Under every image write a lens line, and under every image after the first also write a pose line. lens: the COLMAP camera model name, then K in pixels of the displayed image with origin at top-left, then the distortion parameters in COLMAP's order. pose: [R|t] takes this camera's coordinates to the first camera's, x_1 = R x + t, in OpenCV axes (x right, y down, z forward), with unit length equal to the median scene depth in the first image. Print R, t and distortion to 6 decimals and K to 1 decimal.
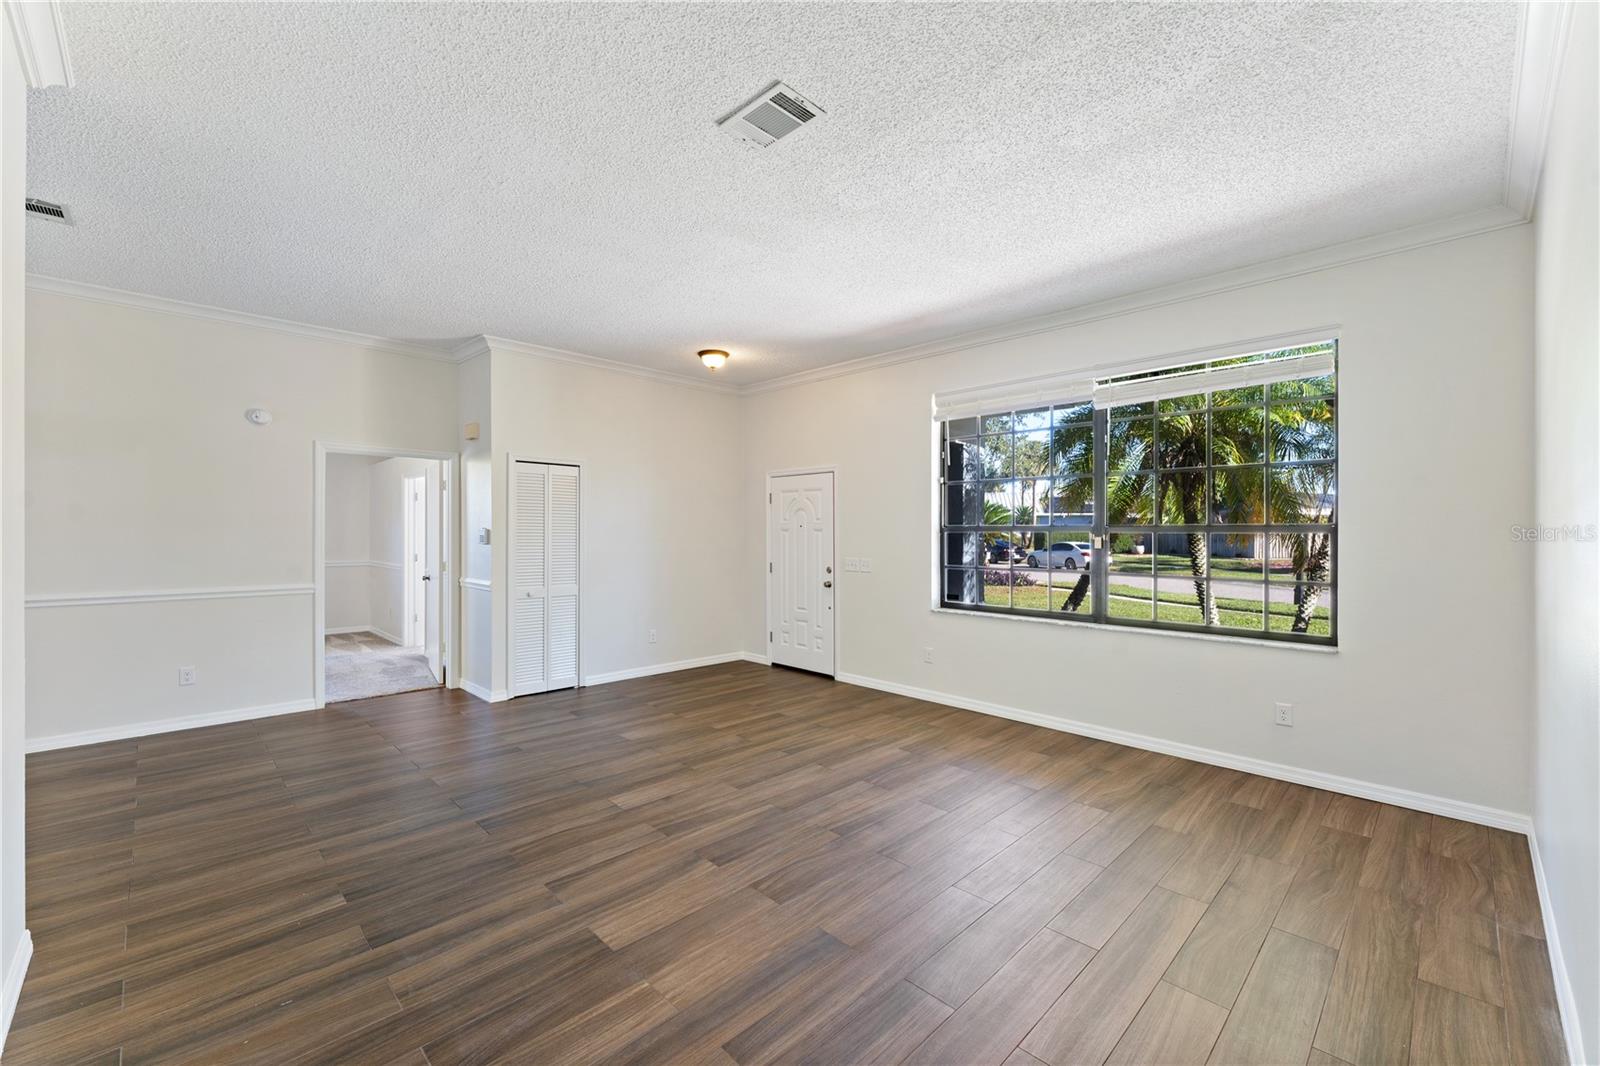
lens RADIAL K [[665.0, 0, 800.5], [0, 665.0, 532.4], [0, 0, 1]] dist [0.002677, -0.000860]
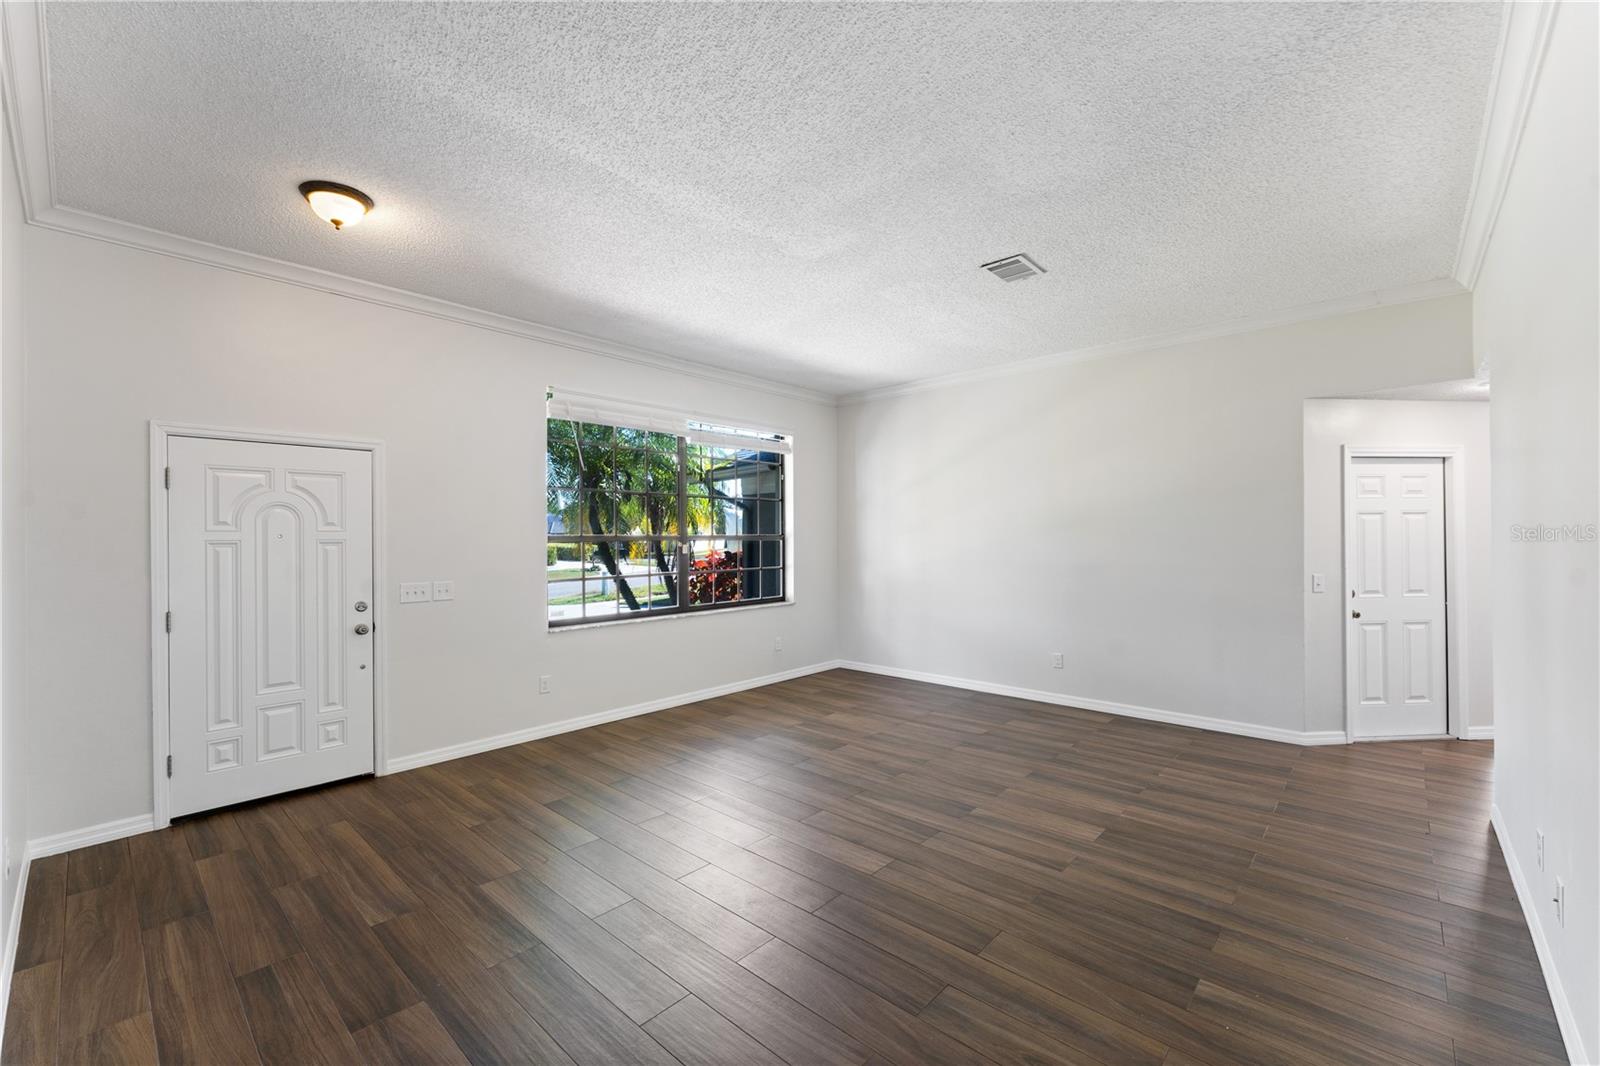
lens RADIAL K [[665.0, 0, 799.2], [0, 665.0, 532.6], [0, 0, 1]] dist [0.002677, -0.000860]
pose [[-0.066821, 0.005426, 0.997750, -1.117842], [0.010679, 0.999932, -0.004723, -0.010440], [-0.997708, 0.010340, -0.066875, 1.165316]]
